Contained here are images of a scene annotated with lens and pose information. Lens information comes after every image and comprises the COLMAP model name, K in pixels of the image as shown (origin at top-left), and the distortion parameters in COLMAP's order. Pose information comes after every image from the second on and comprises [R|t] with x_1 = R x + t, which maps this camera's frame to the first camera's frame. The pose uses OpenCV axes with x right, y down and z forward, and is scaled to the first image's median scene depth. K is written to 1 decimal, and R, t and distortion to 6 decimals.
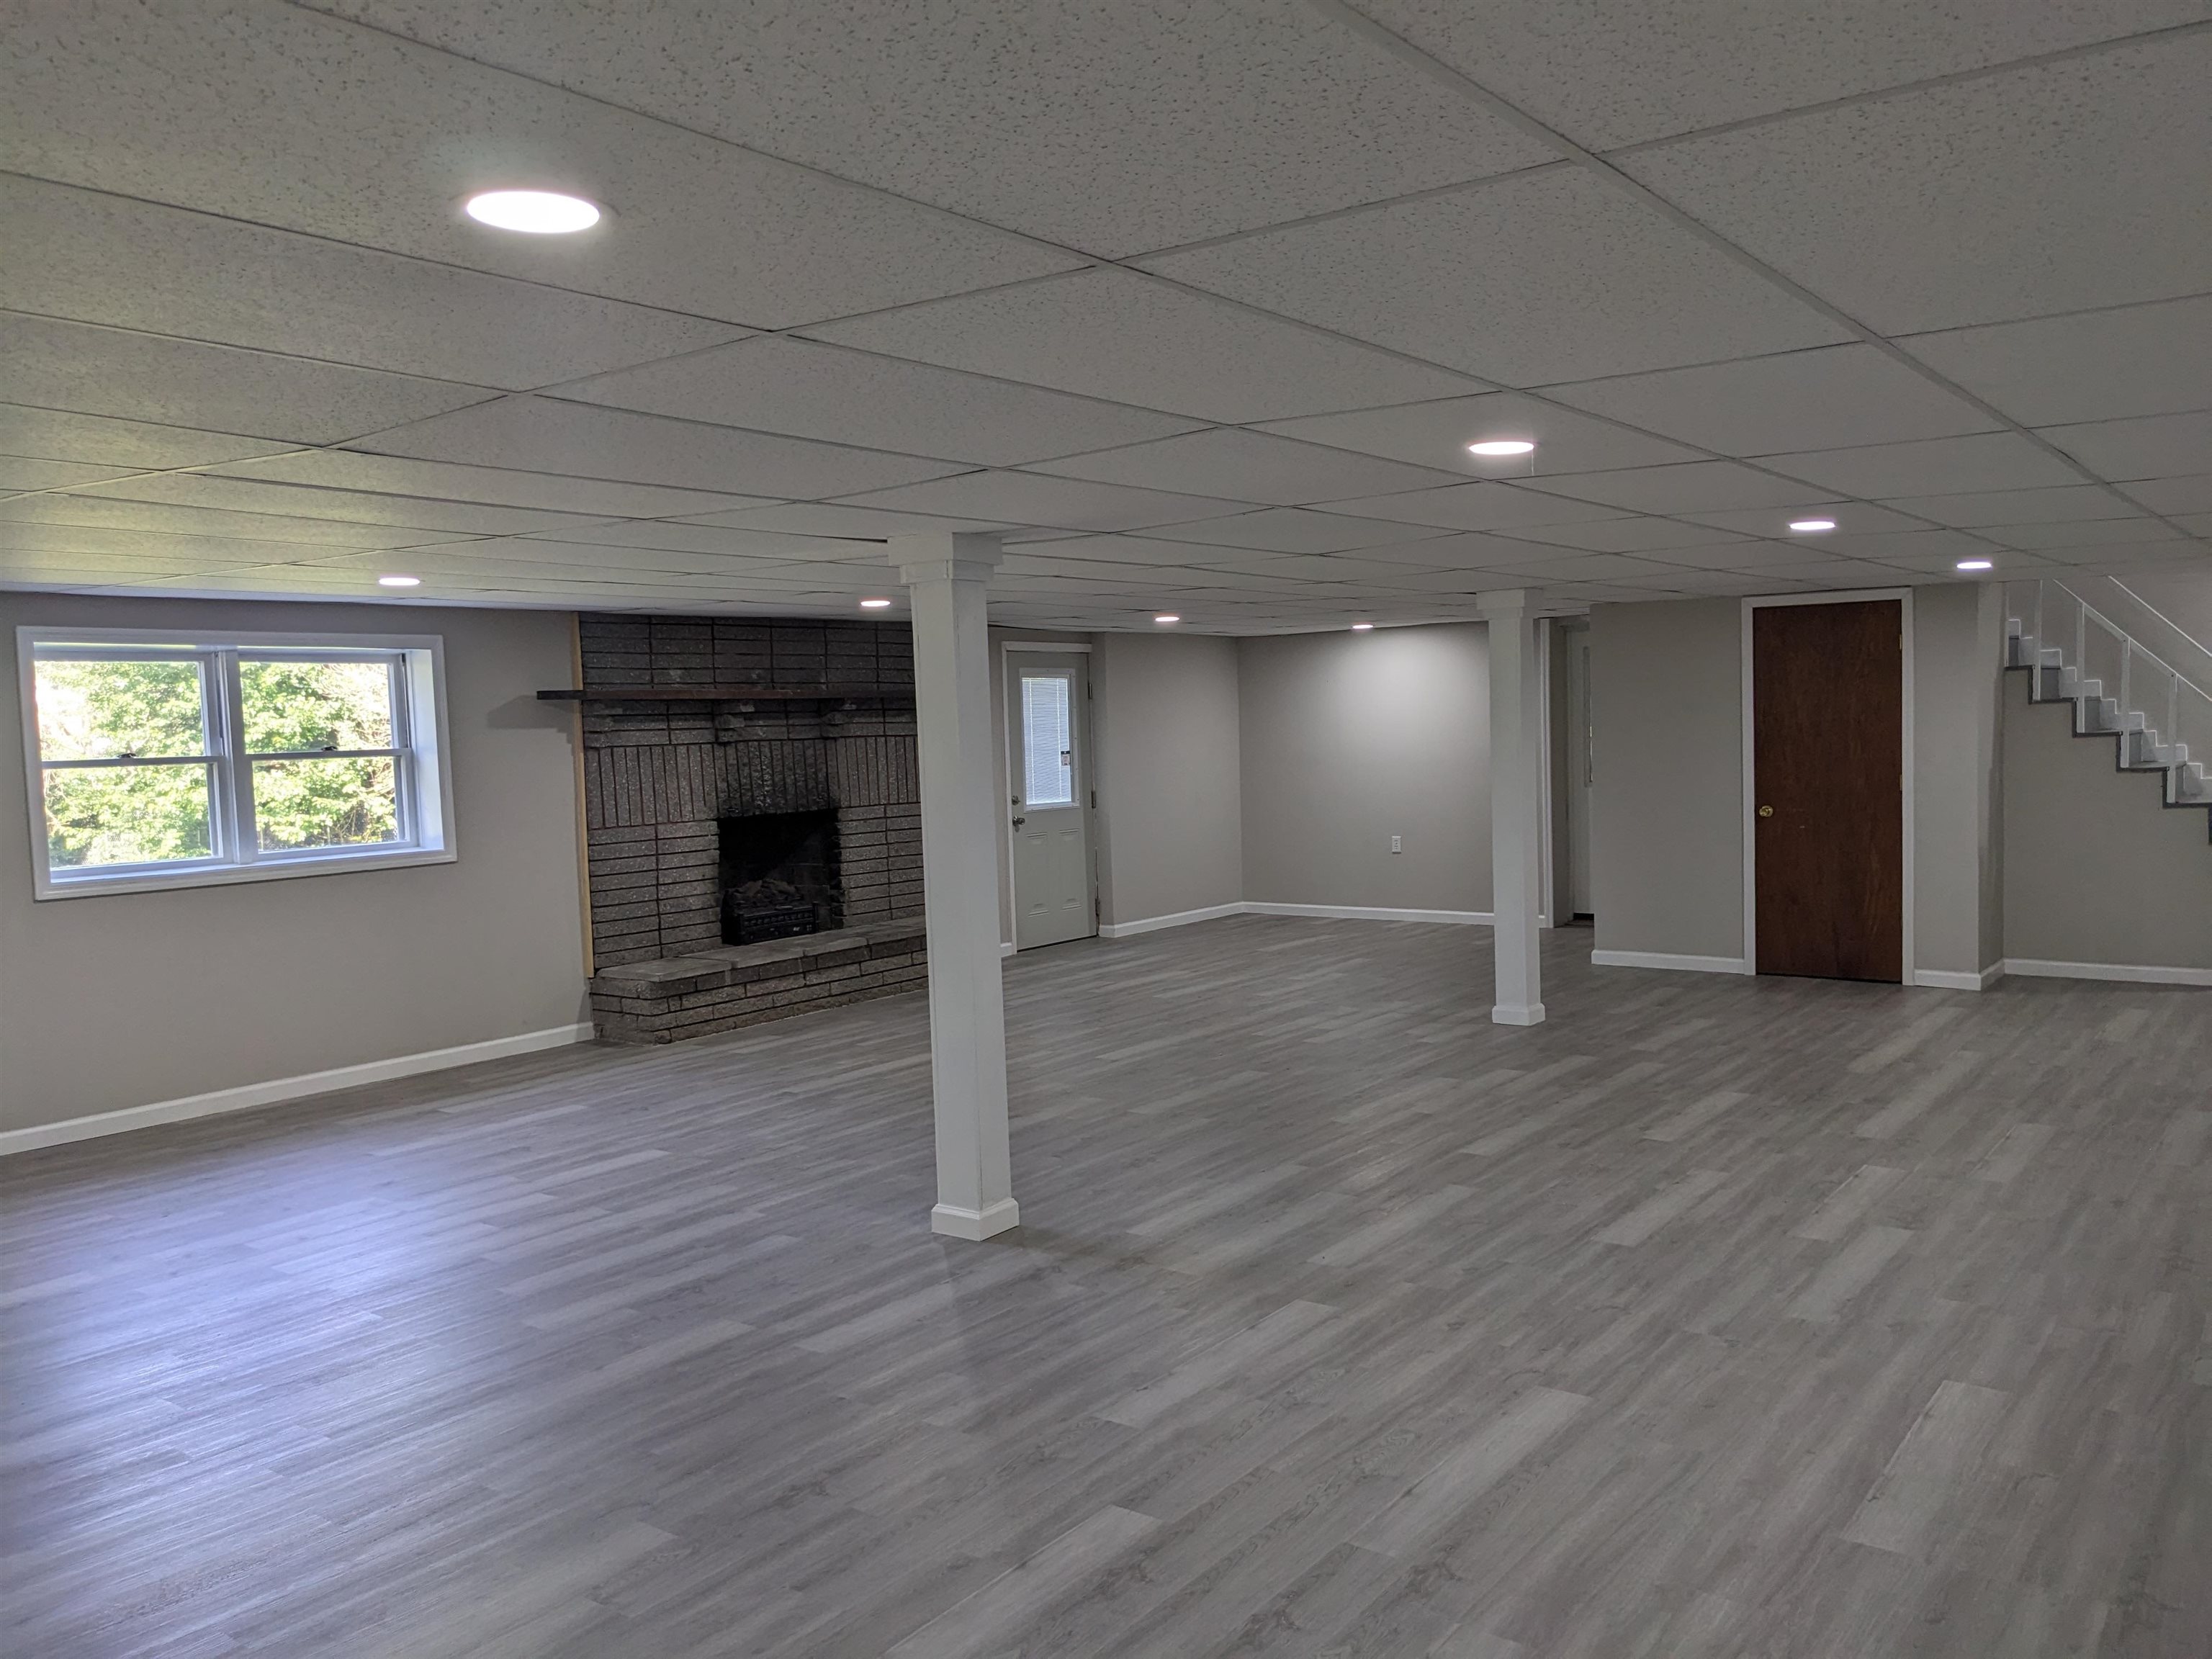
lens RADIAL K [[1764.7, 0, 1095.9], [0, 1764.7, 840.1], [0, 0, 1]] dist [0.073206, -0.116517]
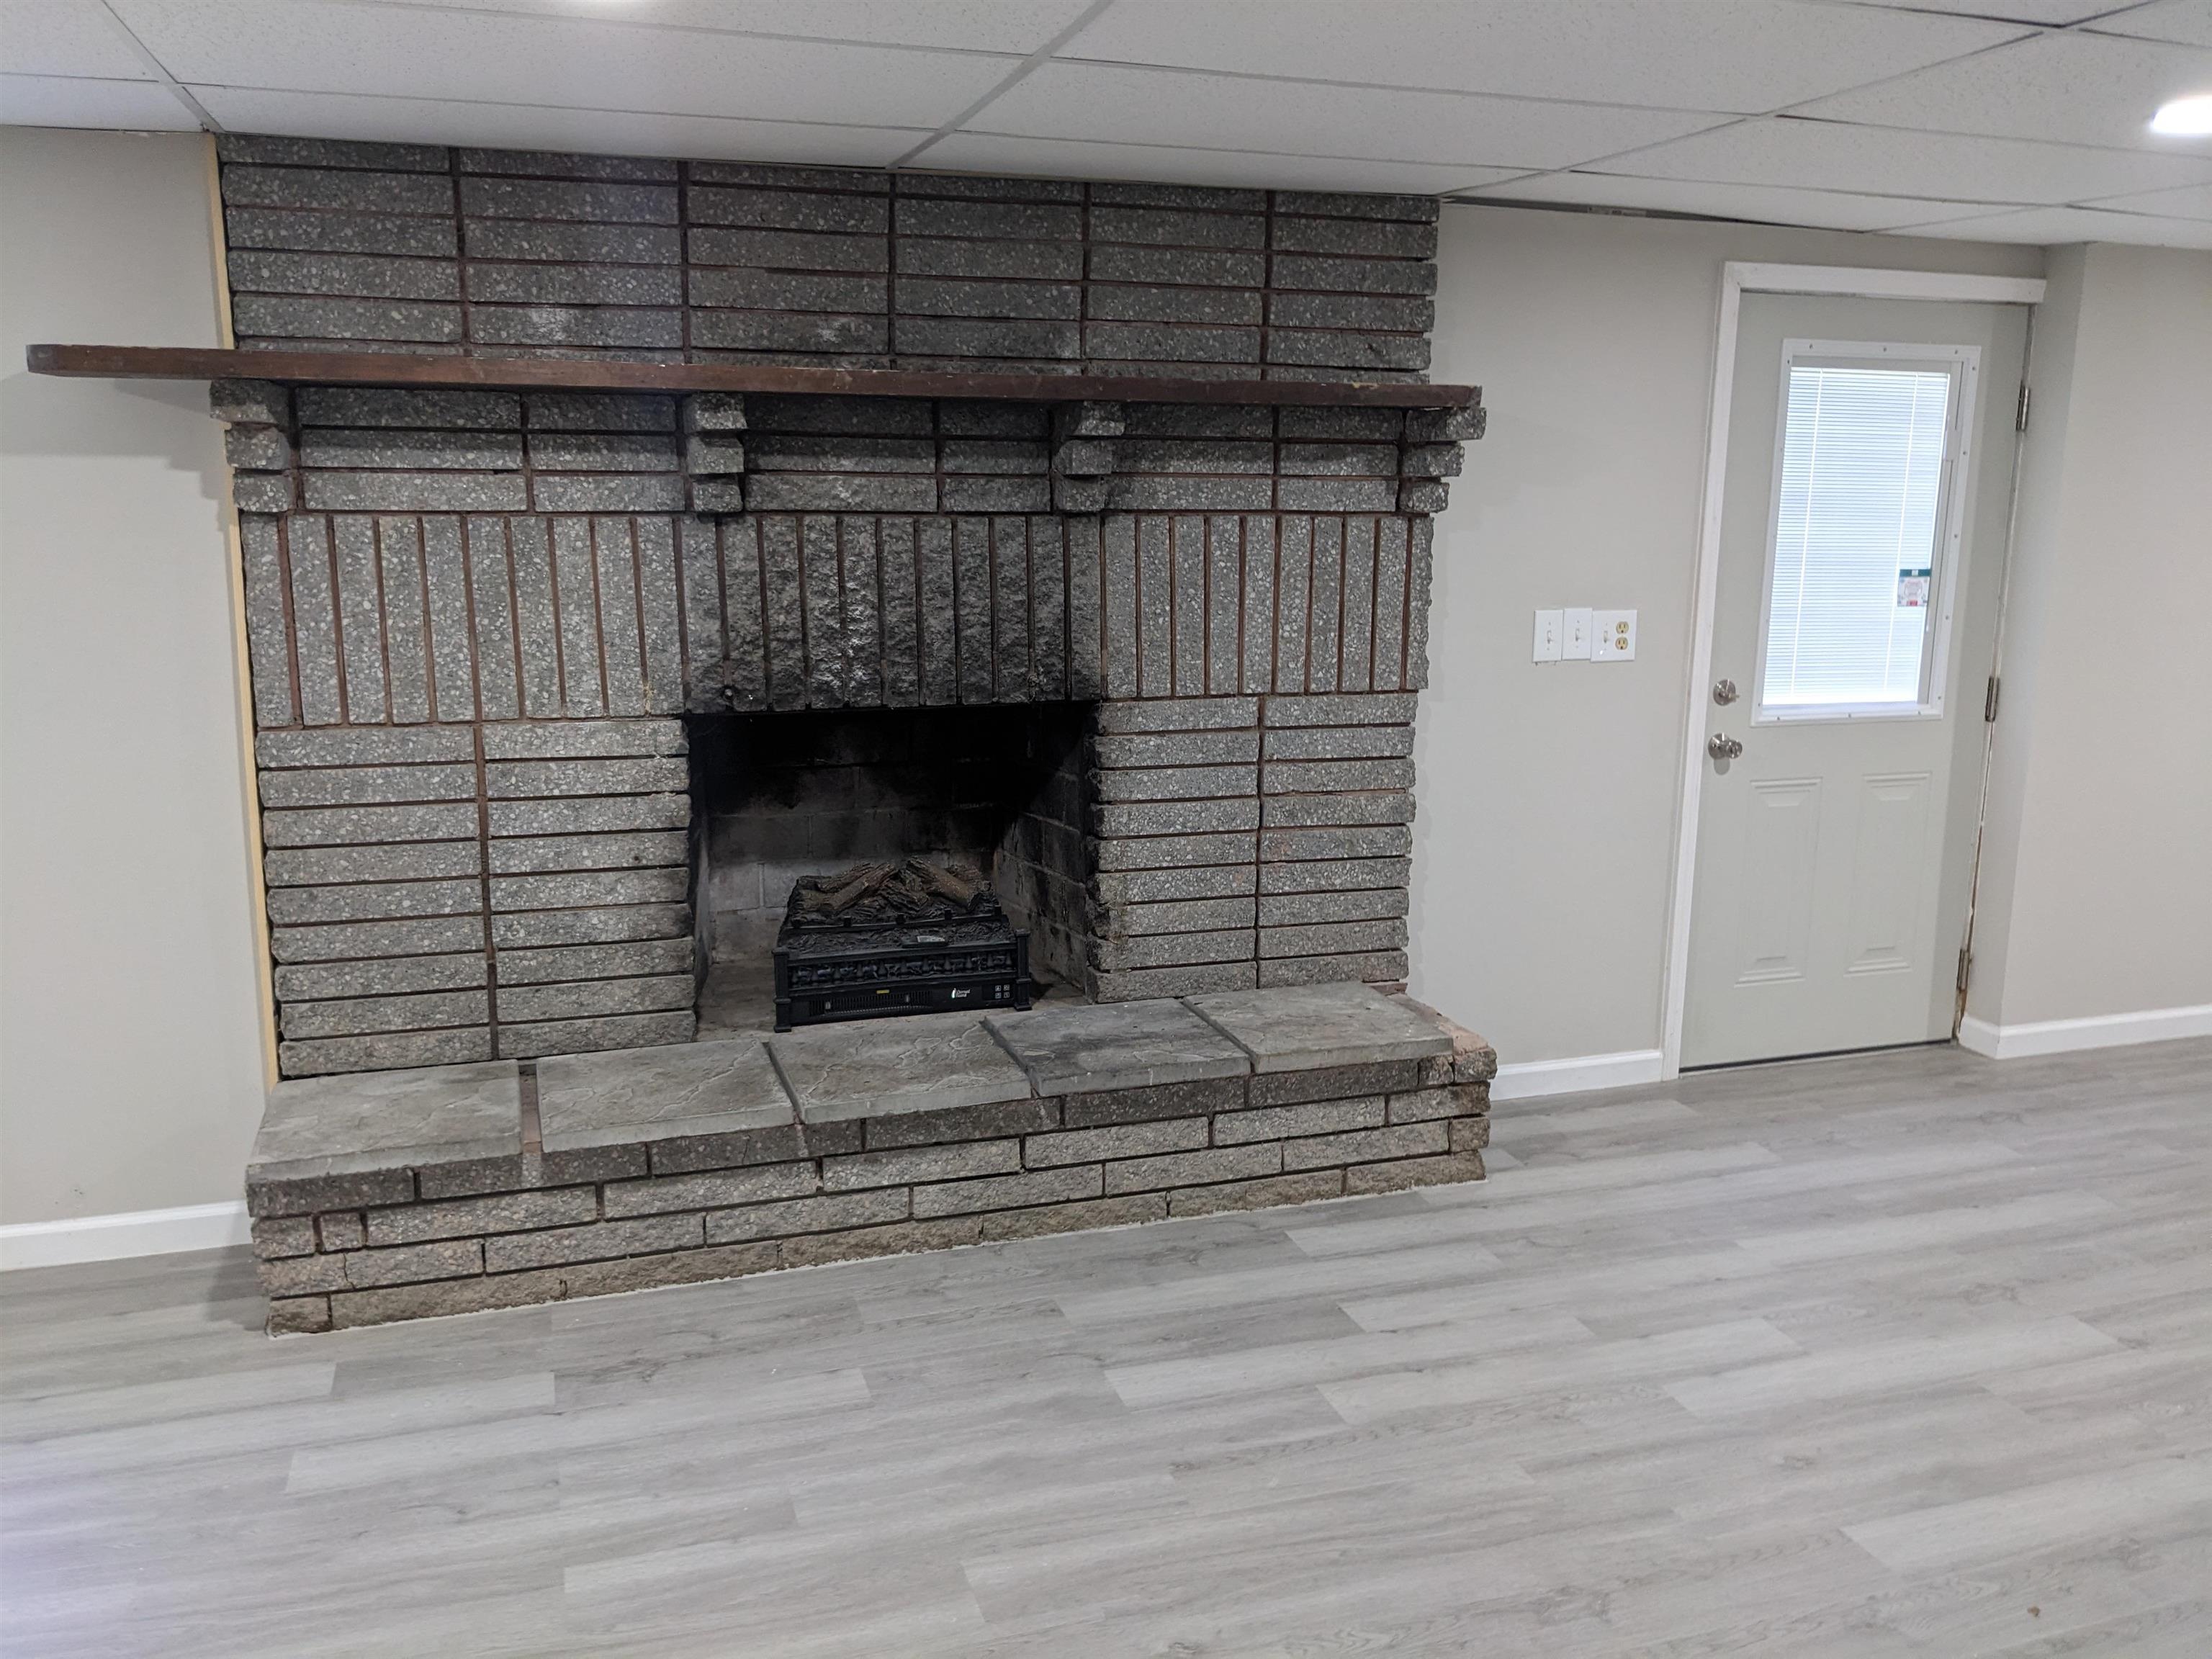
lens RADIAL K [[1764.7, 0, 1095.9], [0, 1764.7, 840.1], [0, 0, 1]] dist [0.073206, -0.116517]
pose [[0.818316, 0.149757, -0.554916, 0.076362], [-0.070857, 0.984380, 0.161168, -0.053475], [0.570384, -0.092567, 0.816145, 0.734265]]
